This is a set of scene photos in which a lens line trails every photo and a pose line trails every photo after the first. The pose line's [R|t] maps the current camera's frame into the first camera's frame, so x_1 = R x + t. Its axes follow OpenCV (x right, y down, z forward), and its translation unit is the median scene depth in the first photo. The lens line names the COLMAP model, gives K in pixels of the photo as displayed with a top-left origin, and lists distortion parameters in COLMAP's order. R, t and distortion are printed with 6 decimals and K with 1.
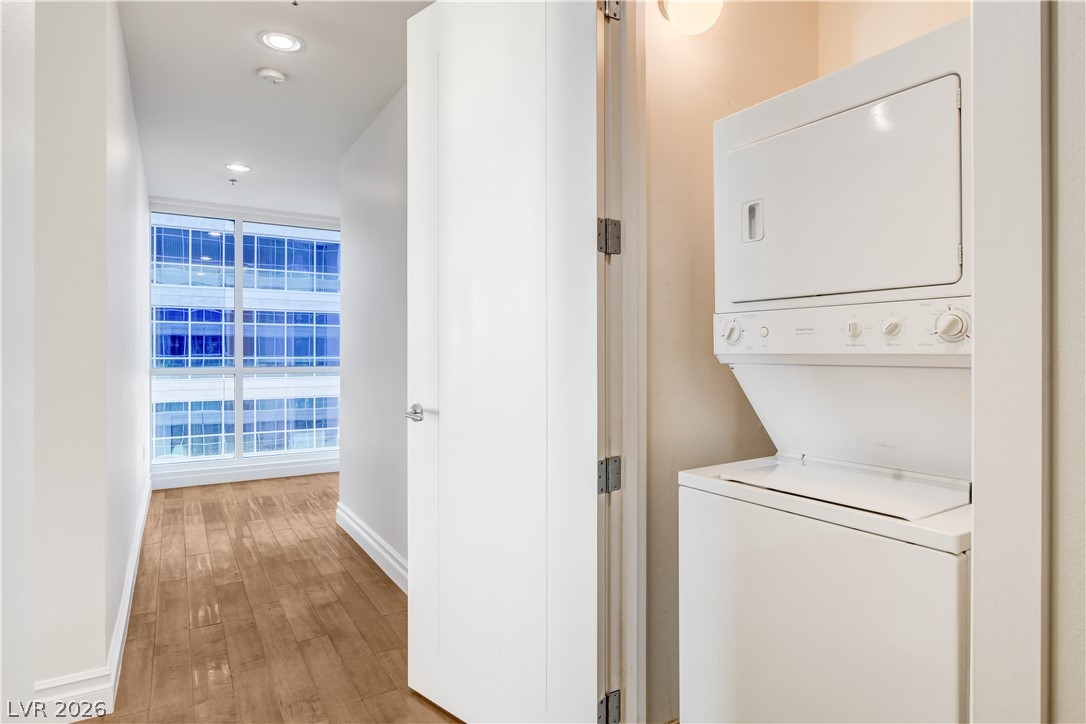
lens RADIAL K [[591.5, 0, 543.6], [0, 591.5, 360.4], [0, 0, 1]] dist [0.000045, 0.000207]
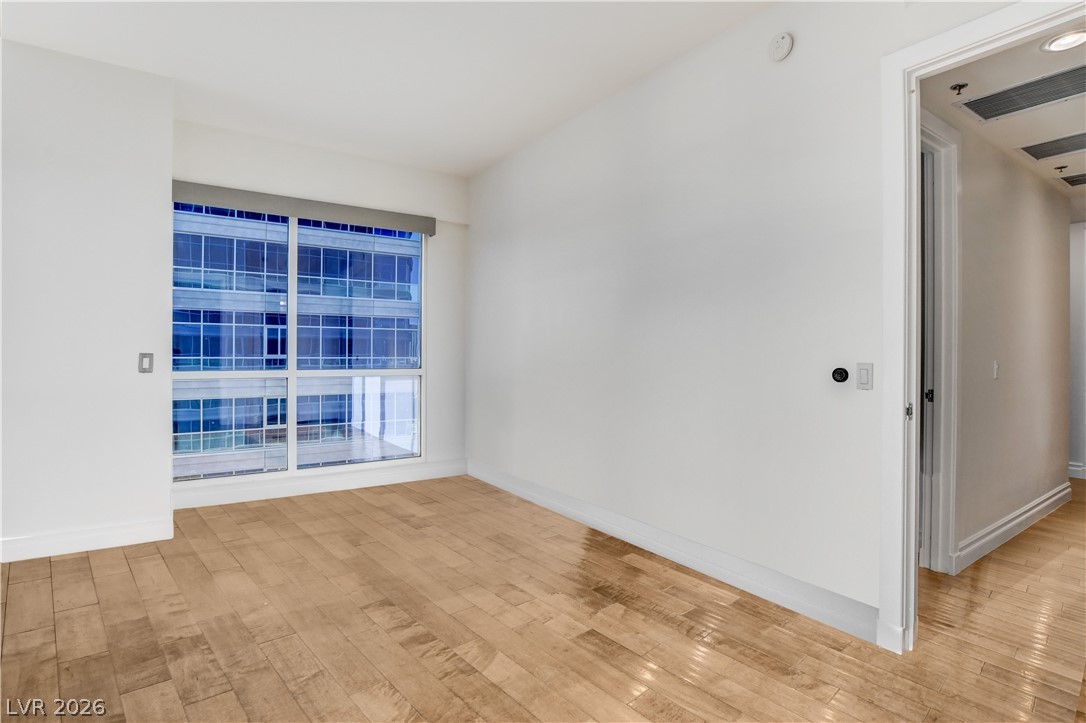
lens RADIAL K [[561.4, 0, 540.2], [0, 561.4, 358.1], [0, 0, 1]] dist [-0.003168, -0.000099]
pose [[0.996335, 0.001866, 0.085519, -0.137326], [-0.001533, 0.999991, -0.003962, 0.000127], [-0.085526, 0.003816, 0.996329, -0.069574]]
